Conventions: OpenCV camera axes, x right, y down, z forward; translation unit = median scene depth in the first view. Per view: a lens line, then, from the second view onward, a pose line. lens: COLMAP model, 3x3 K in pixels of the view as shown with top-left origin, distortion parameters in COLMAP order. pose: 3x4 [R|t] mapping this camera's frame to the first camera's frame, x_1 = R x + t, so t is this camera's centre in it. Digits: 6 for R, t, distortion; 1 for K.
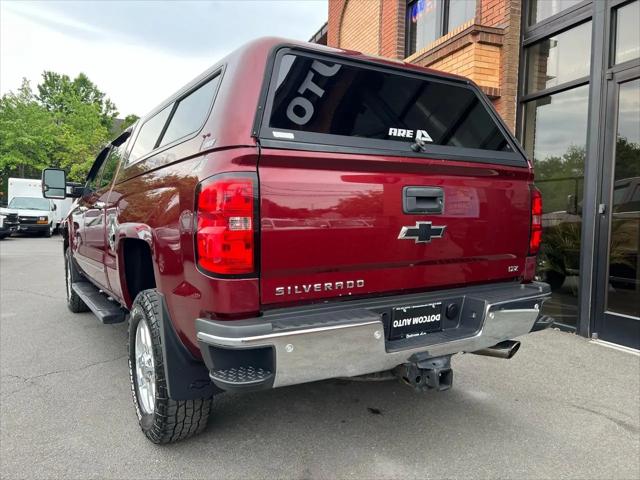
lens RADIAL K [[477.3, 0, 320.8], [0, 477.3, 242.1], [0, 0, 1]] dist [0.054174, -0.060767]
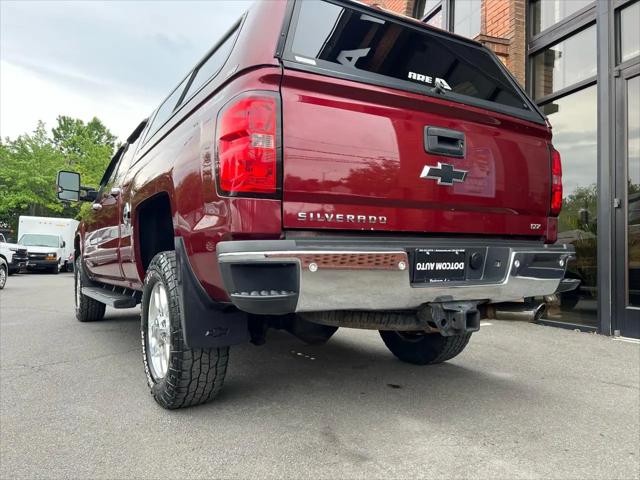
lens RADIAL K [[477.5, 0, 321.5], [0, 477.5, 244.0], [0, 0, 1]] dist [0.053711, -0.060258]
pose [[0.999931, -0.005207, -0.010492, -0.015513], [0.004279, 0.996231, -0.086632, 0.105209], [0.010904, 0.086581, 0.996185, 0.013311]]
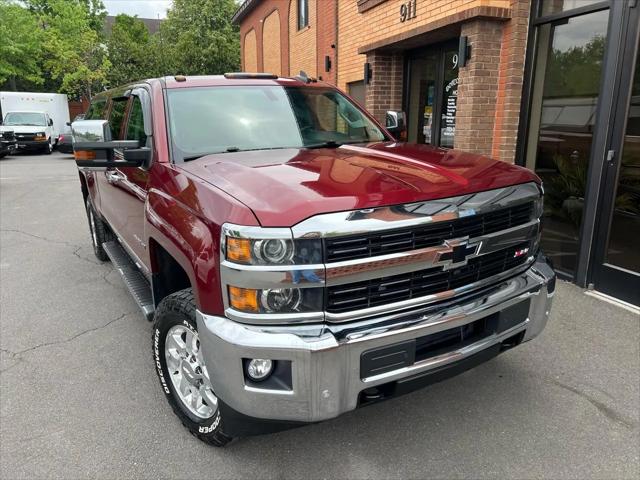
lens RADIAL K [[477.2, 0, 326.7], [0, 477.2, 242.5], [0, 0, 1]] dist [0.055758, -0.063374]
pose [[0.999719, -0.019956, -0.012785, 0.048292], [0.022113, 0.979492, 0.200268, -0.111244], [0.008526, -0.200494, 0.979658, 0.056977]]
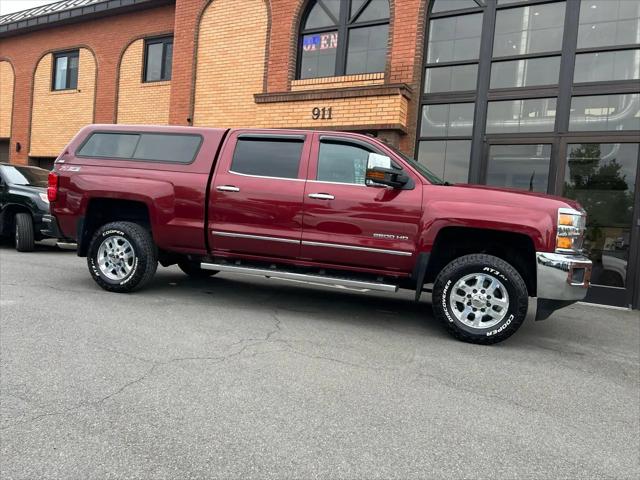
lens RADIAL K [[481.6, 0, 324.0], [0, 481.6, 244.7], [0, 0, 1]] dist [0.060322, -0.064945]
pose [[0.757305, 0.018777, 0.652791, -1.057222], [-0.035332, 0.999301, 0.012244, 0.040657], [-0.652105, -0.032336, 0.757439, 0.030893]]
